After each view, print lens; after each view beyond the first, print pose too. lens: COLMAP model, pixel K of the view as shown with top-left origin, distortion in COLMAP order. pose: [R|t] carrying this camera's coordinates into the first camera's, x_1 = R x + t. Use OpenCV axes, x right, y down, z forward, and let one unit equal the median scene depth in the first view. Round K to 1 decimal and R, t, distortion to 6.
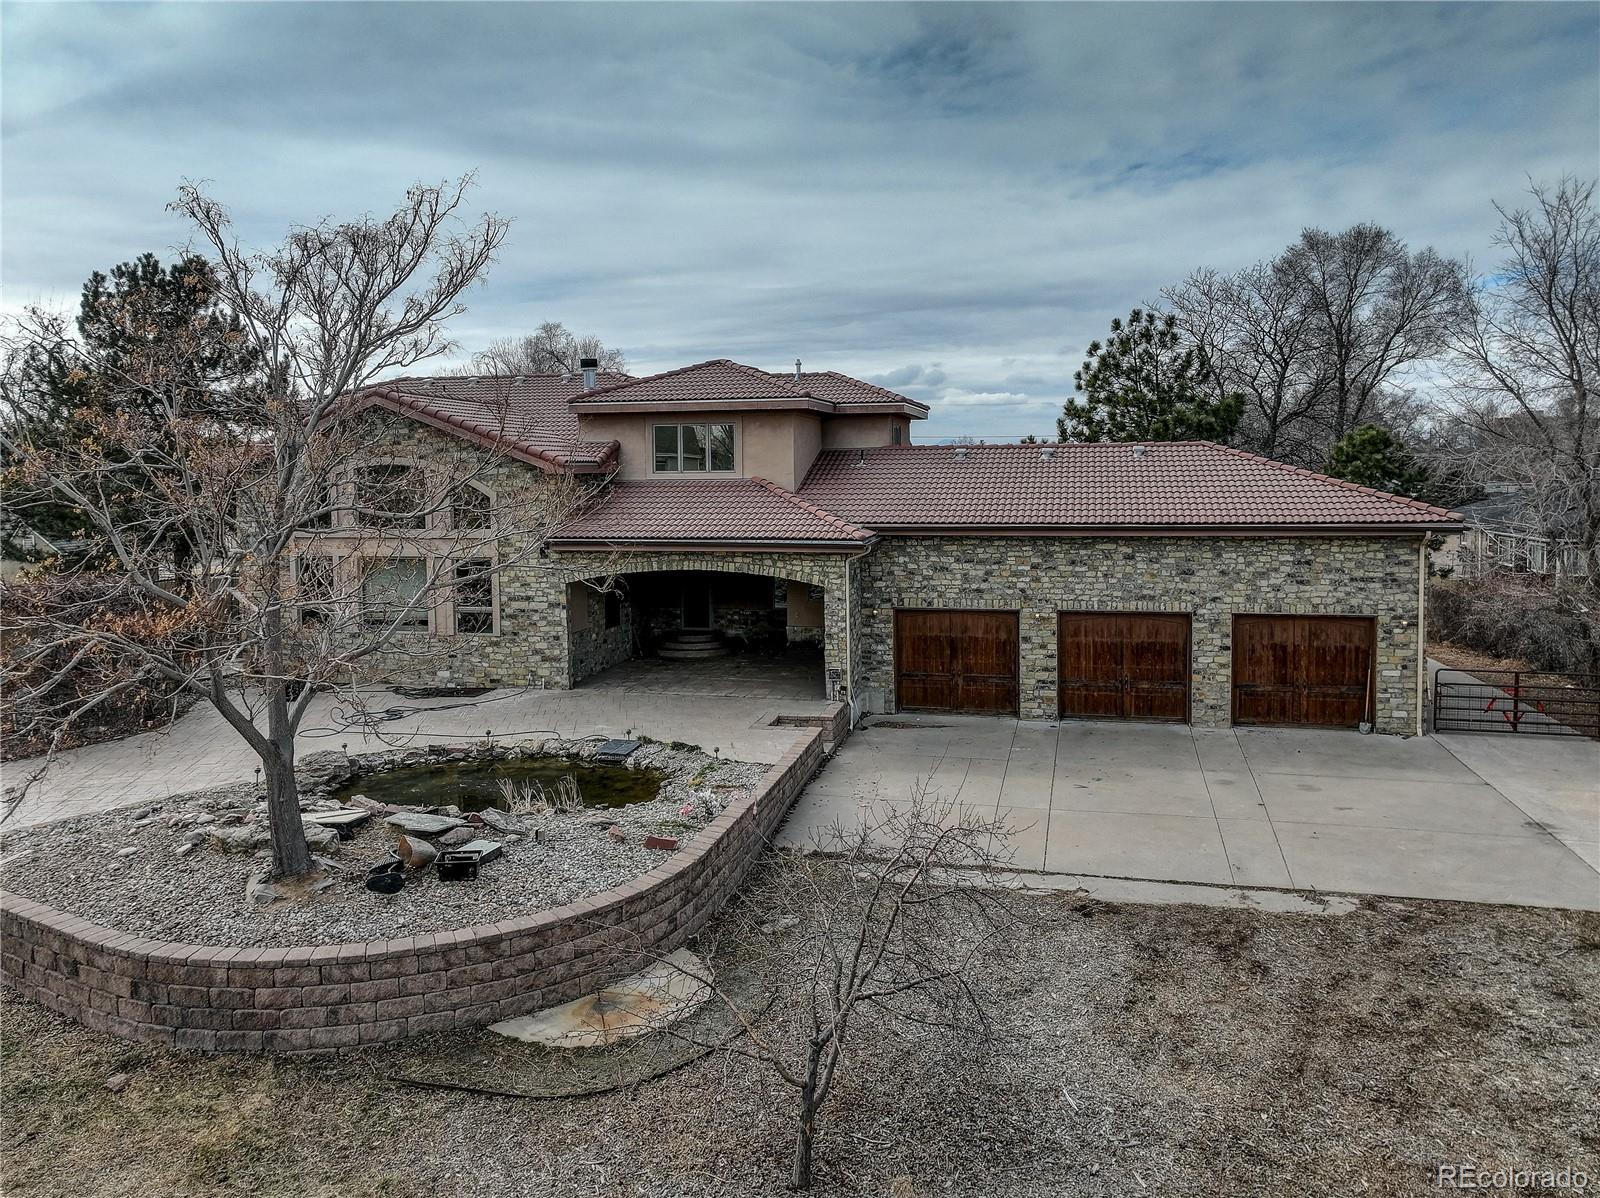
lens RADIAL K [[1158.7, 0, 799.4], [0, 1158.7, 547.9], [0, 0, 1]] dist [0.002235, 0.027603]
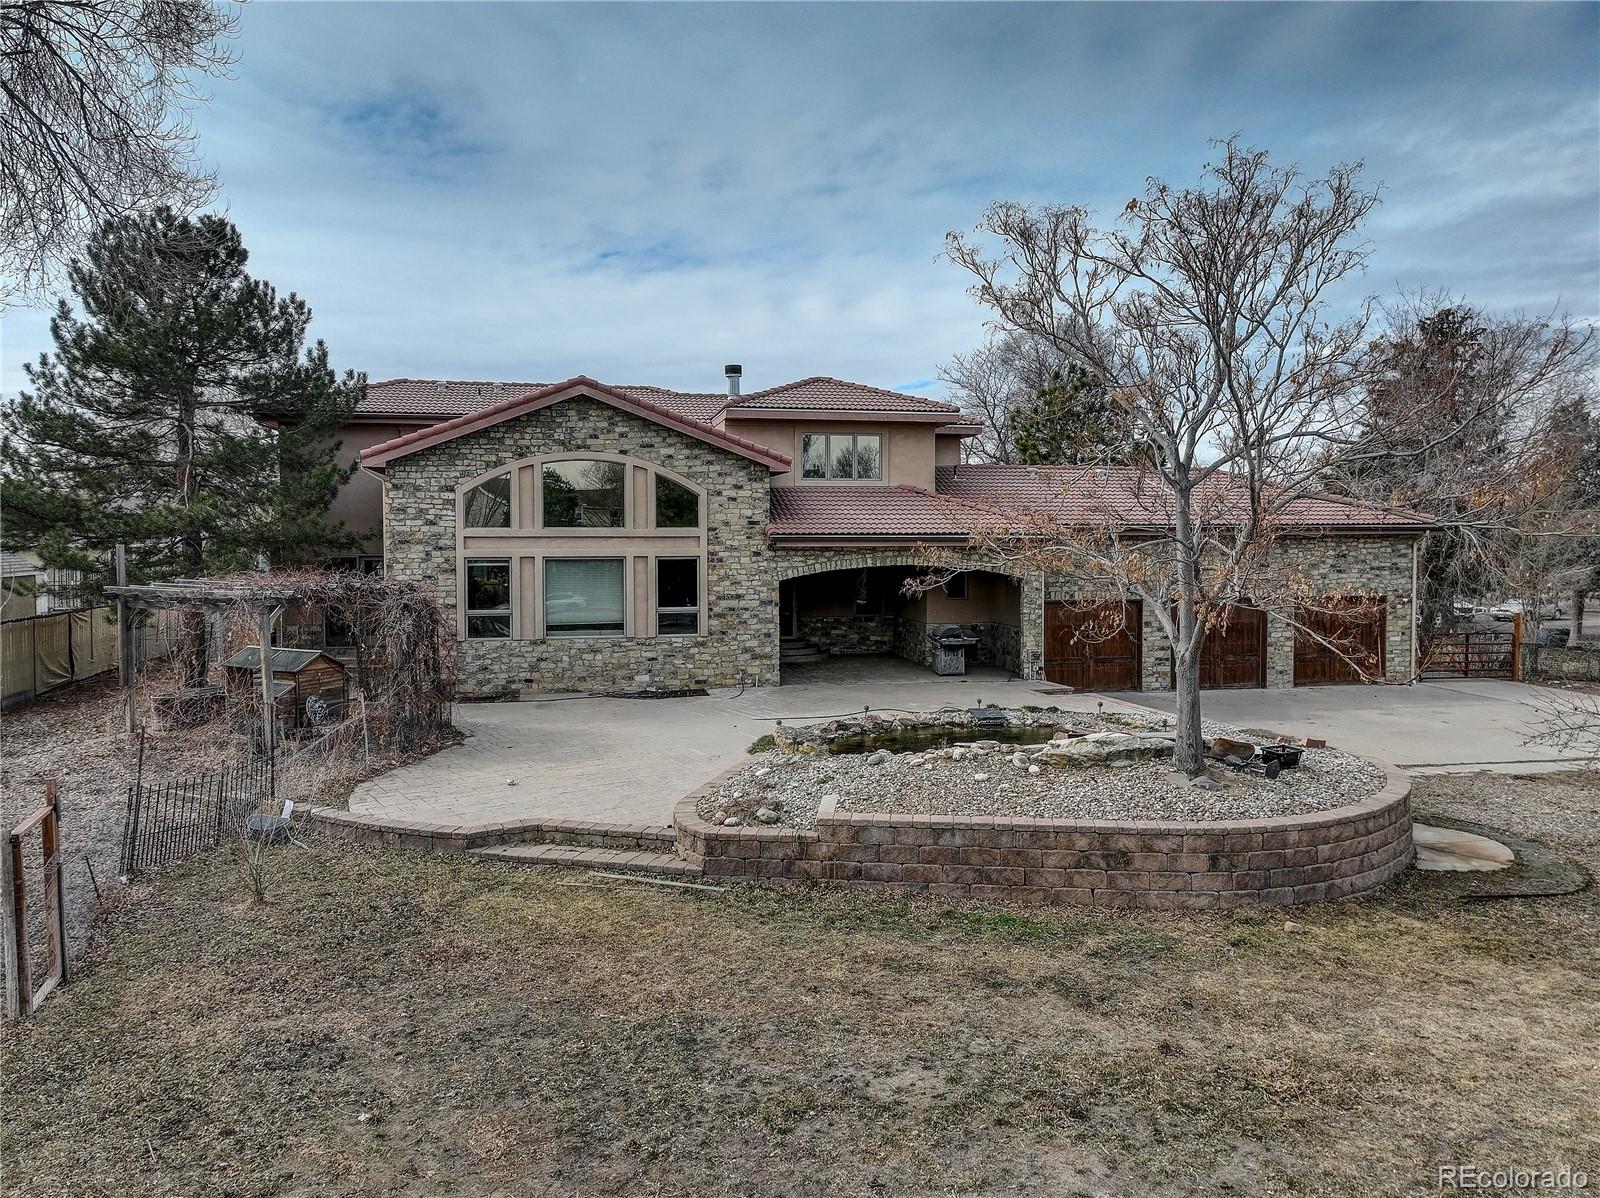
lens RADIAL K [[1162.6, 0, 768.4], [0, 1162.6, 595.3], [0, 0, 1]] dist [0.002717, 0.030821]
pose [[0.906334, -0.010218, 0.422439, -0.637087], [0.021381, 0.999536, -0.021695, 0.064954], [-0.422021, 0.028695, 0.906132, 0.081962]]
